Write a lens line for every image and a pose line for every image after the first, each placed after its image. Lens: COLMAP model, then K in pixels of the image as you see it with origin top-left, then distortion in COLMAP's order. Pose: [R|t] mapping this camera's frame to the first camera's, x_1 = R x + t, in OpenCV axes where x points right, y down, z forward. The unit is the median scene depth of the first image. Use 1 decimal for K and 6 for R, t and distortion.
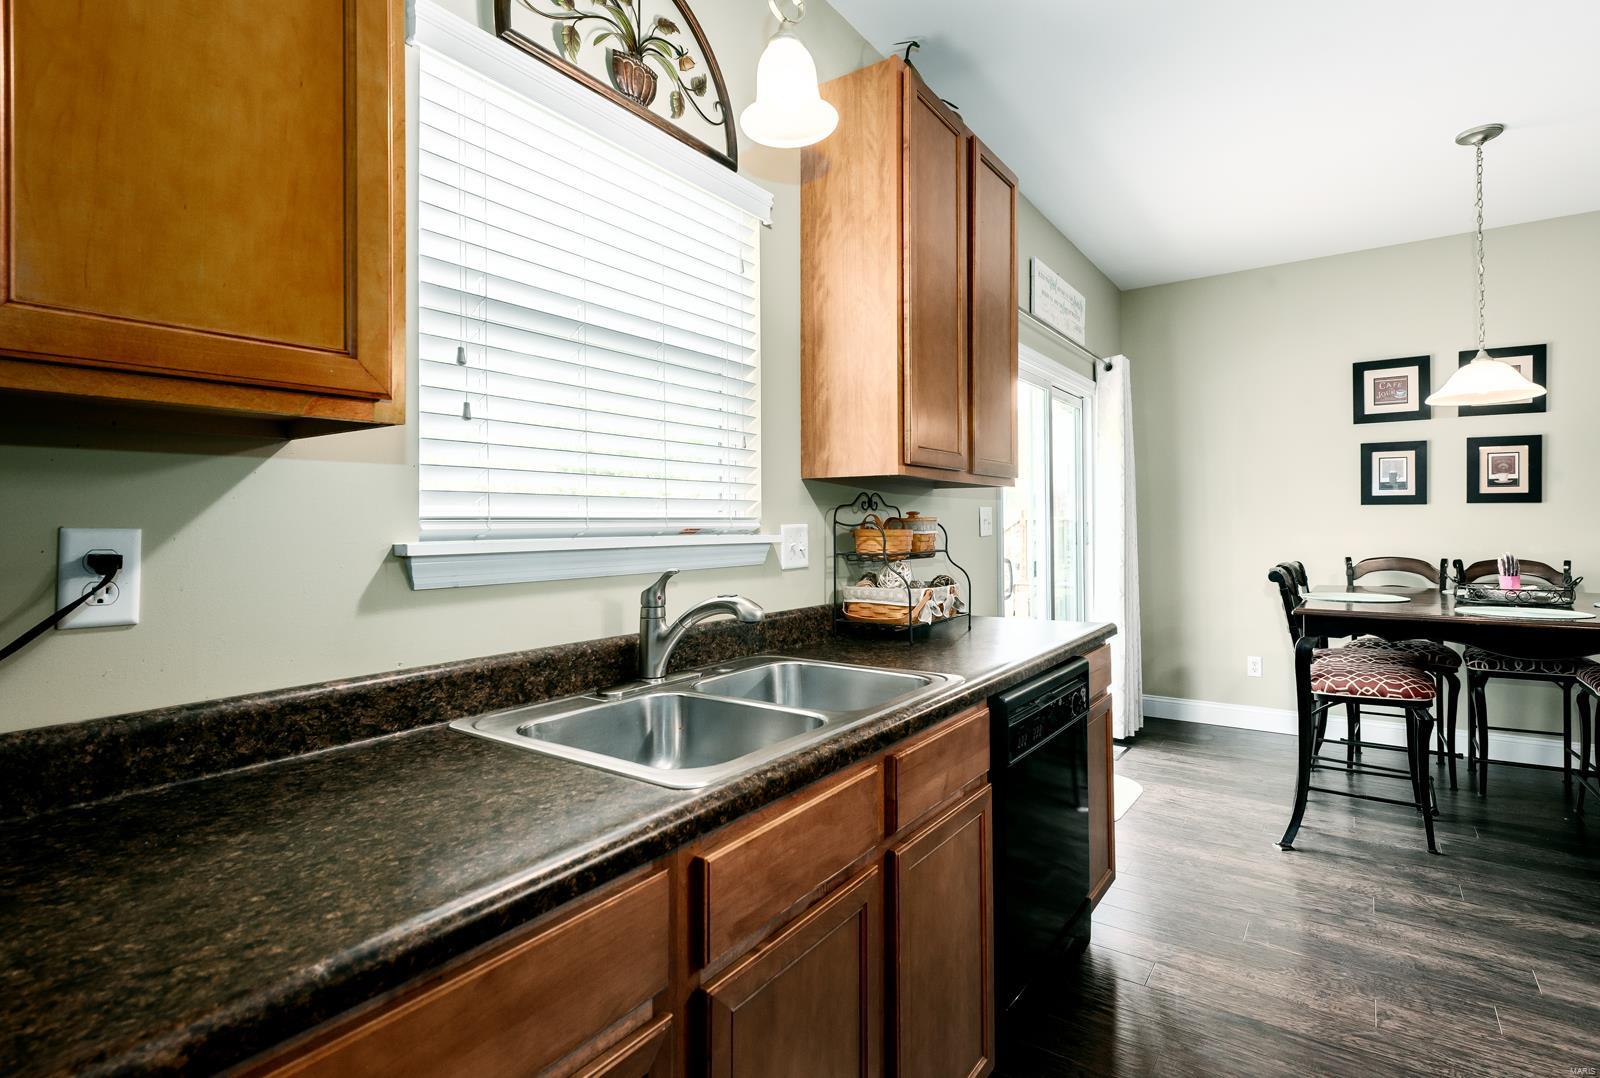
lens RADIAL K [[787.0, 0, 820.1], [0, 787.0, 509.5], [0, 0, 1]] dist [-0.000788, -0.001143]
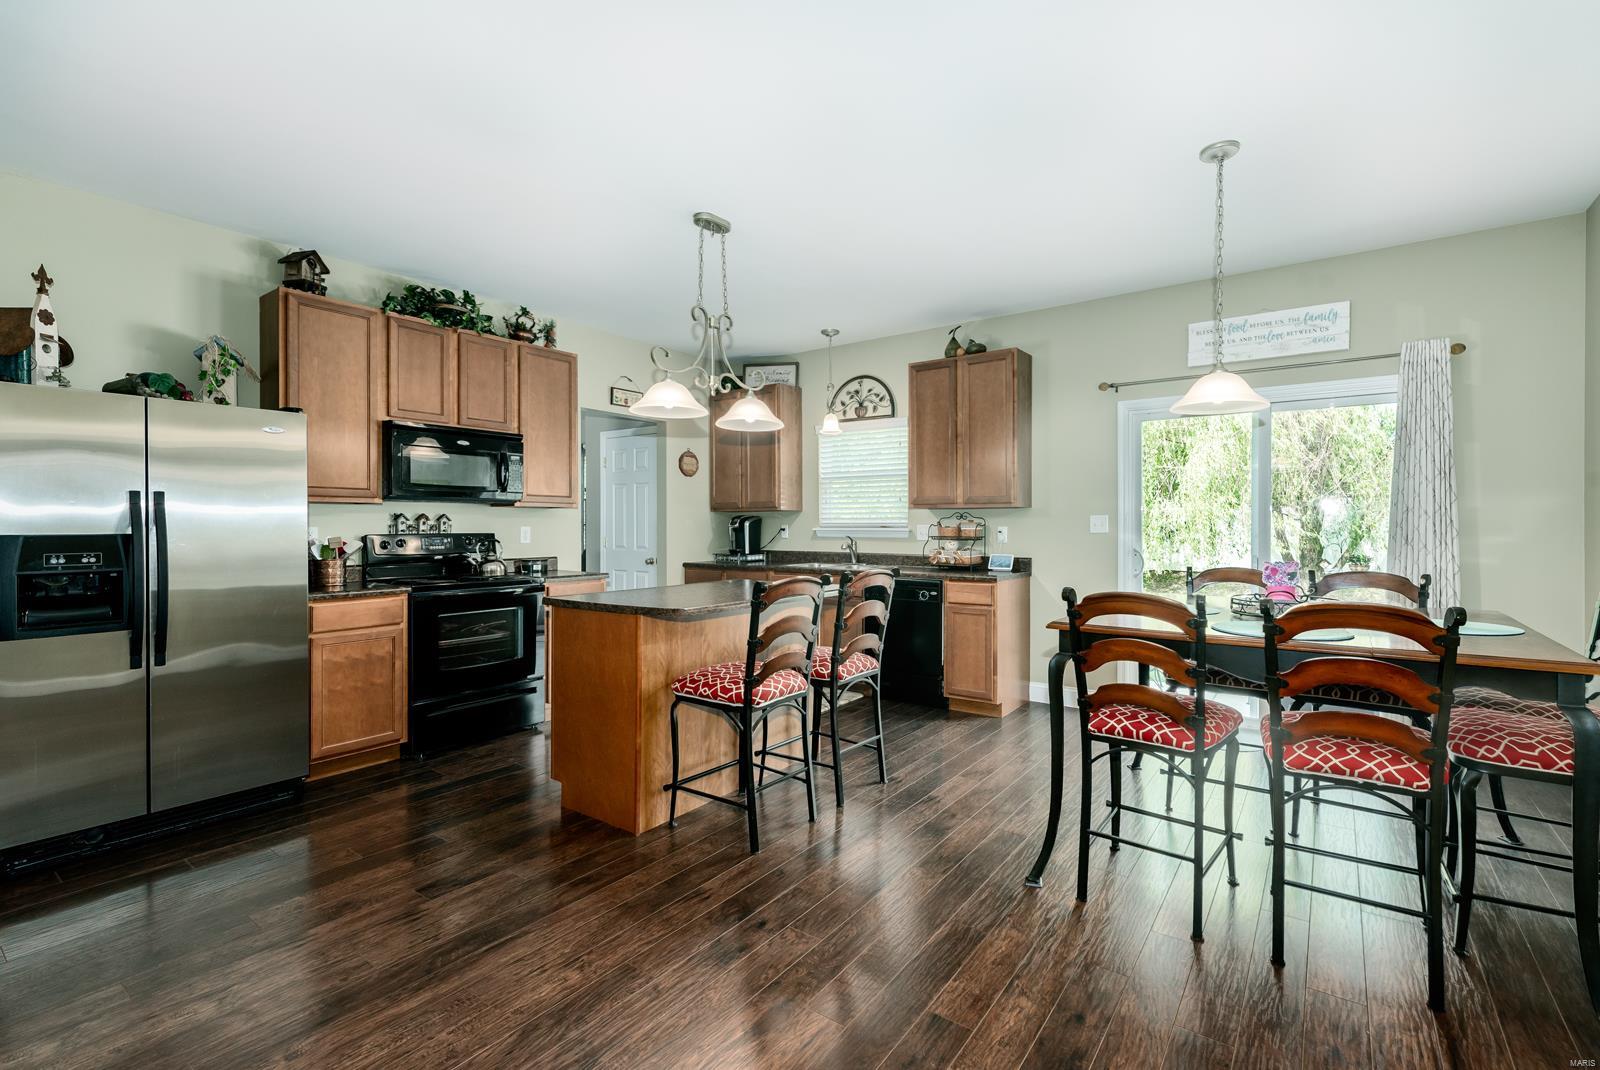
lens RADIAL K [[683.7, 0, 810.1], [0, 683.7, 523.4], [0, 0, 1]] dist [-0.015951, -0.000170]
pose [[-0.055177, 0.007387, -0.998449, 1.536815], [0.018431, 0.999810, 0.006378, -0.006715], [0.998306, -0.018051, -0.055302, 0.445498]]
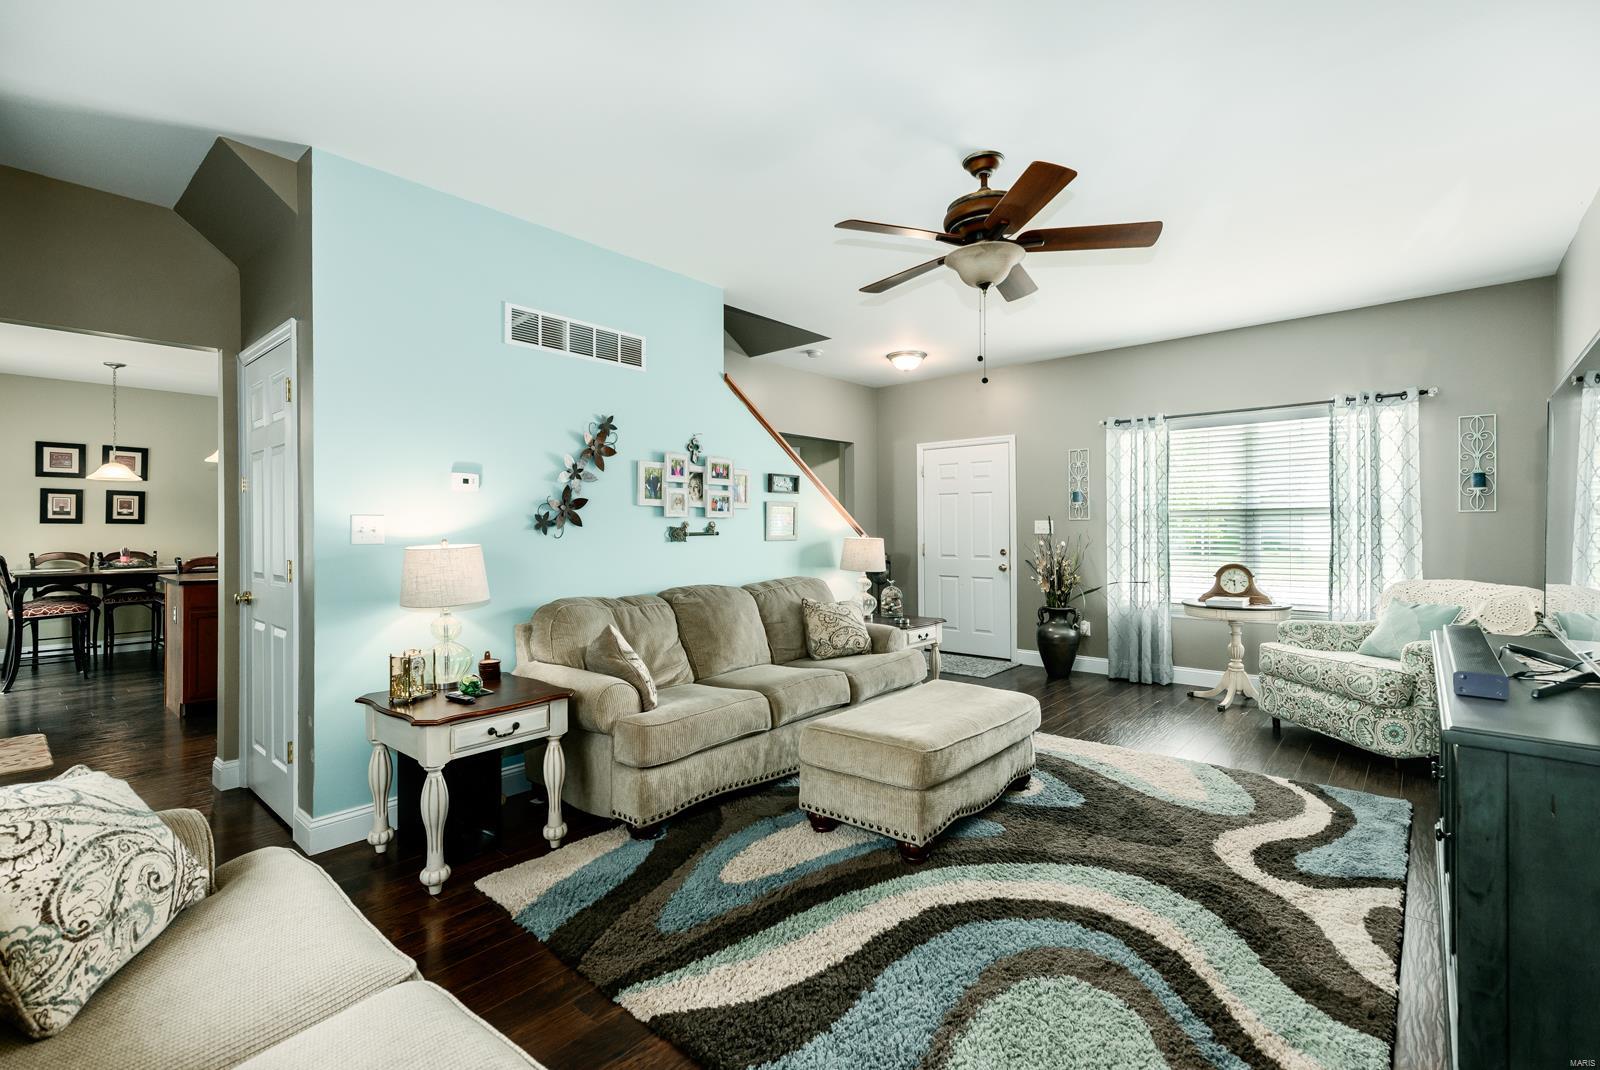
lens RADIAL K [[717.5, 0, 800.5], [0, 717.5, 533.6], [0, 0, 1]] dist [0.007804, -0.000957]
pose [[0.121427, 0.002028, 0.992598, -0.881368], [-0.017348, 0.999850, 0.000080, -0.015395], [-0.992449, -0.017229, 0.121444, -1.097034]]
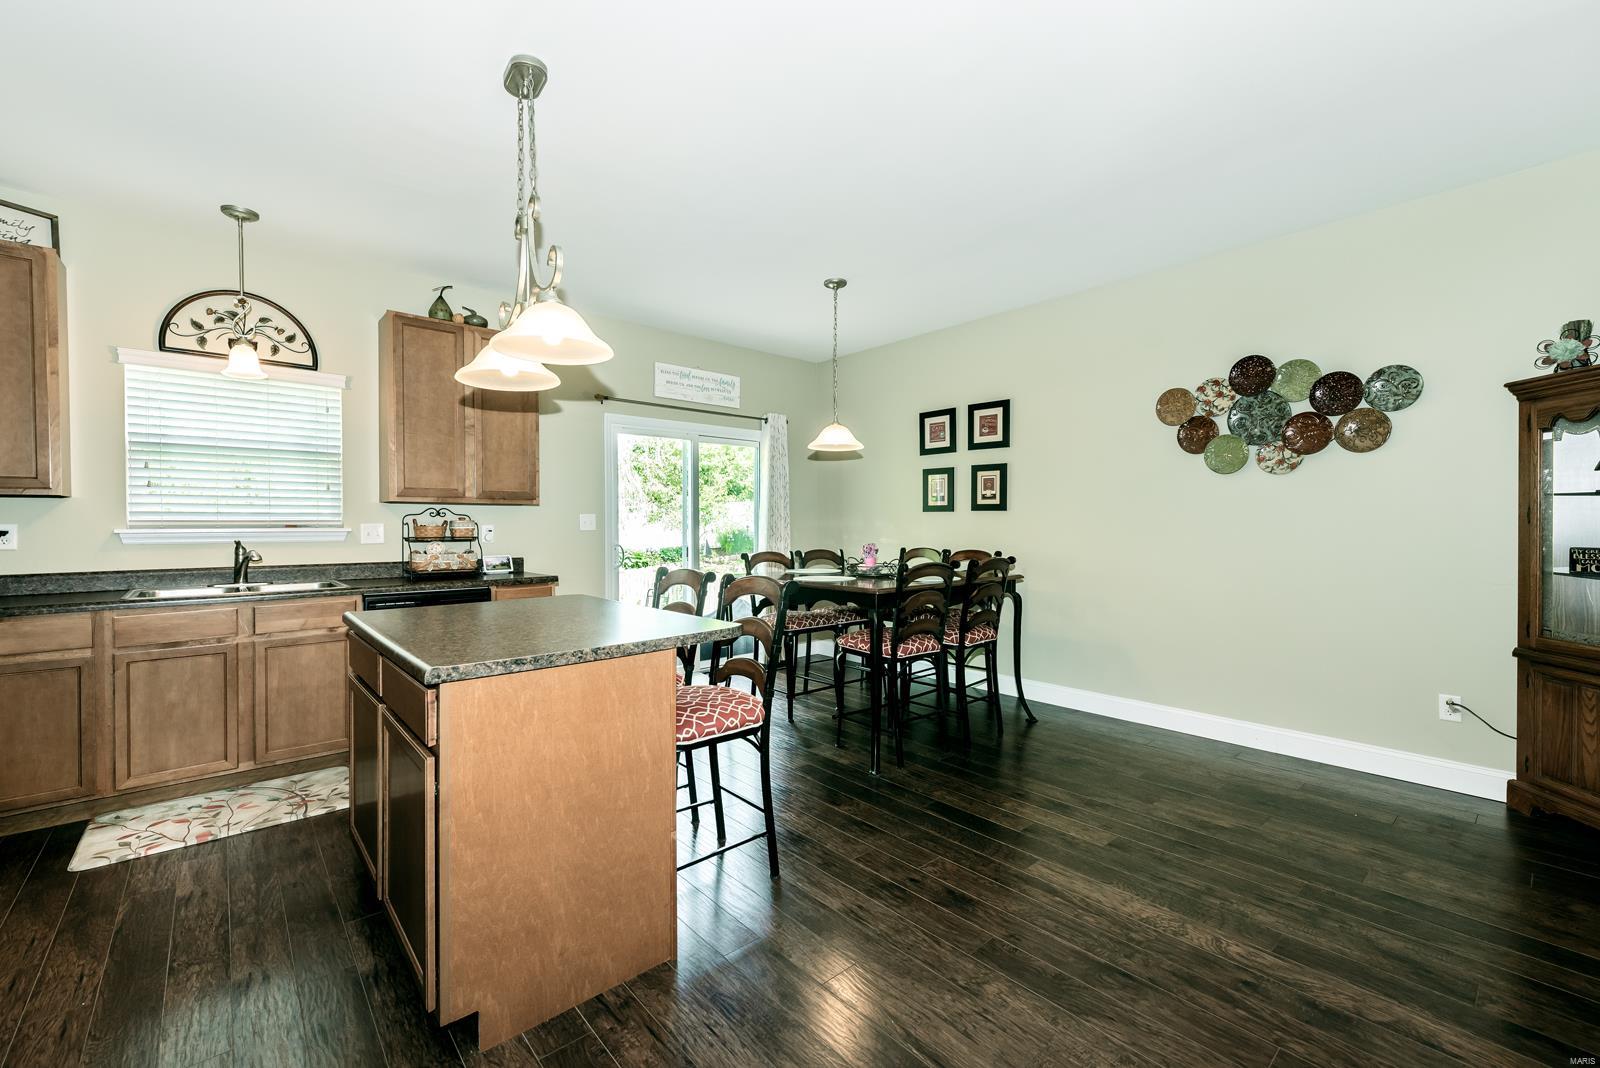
lens RADIAL K [[665.5, 0, 804.4], [0, 665.5, 532.4], [0, 0, 1]] dist [-0.010781, 0.000019]
pose [[0.967296, 0.007462, -0.253539, 0.988184], [0.000406, 0.999520, 0.030968, -0.007941], [0.253648, -0.030058, 0.966829, -0.294712]]
